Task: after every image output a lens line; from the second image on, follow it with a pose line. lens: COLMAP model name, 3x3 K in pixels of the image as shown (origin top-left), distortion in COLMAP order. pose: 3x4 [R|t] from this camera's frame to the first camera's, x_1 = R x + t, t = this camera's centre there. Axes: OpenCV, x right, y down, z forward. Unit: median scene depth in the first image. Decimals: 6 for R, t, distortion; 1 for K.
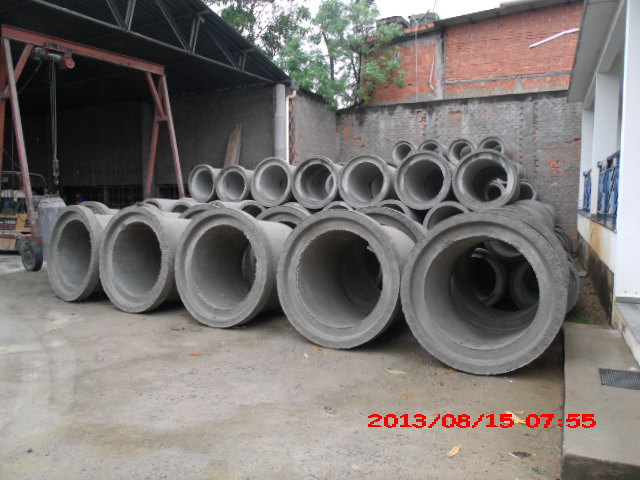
lens RADIAL K [[509.9, 0, 320.0], [0, 509.9, 240.0], [0, 0, 1]] dist [-0.043775, 0.018414]
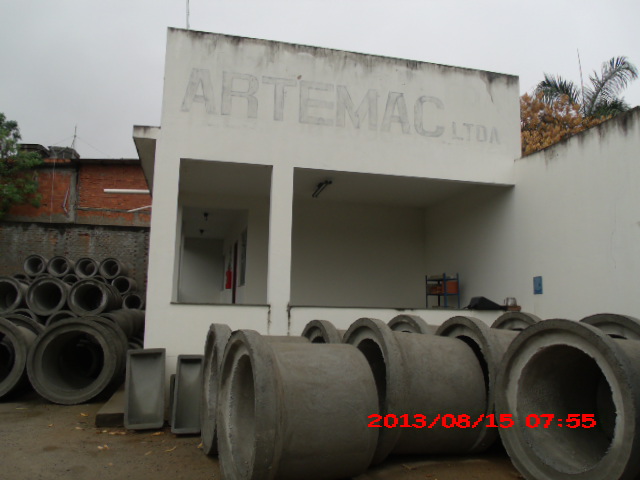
lens RADIAL K [[509.9, 0, 320.0], [0, 509.9, 240.0], [0, 0, 1]] dist [-0.043775, 0.018414]
pose [[0.778125, 0.091652, 0.621387, -0.049226], [0.035265, 0.981362, -0.188907, 0.013620], [-0.627119, 0.168907, 0.760390, -0.296524]]
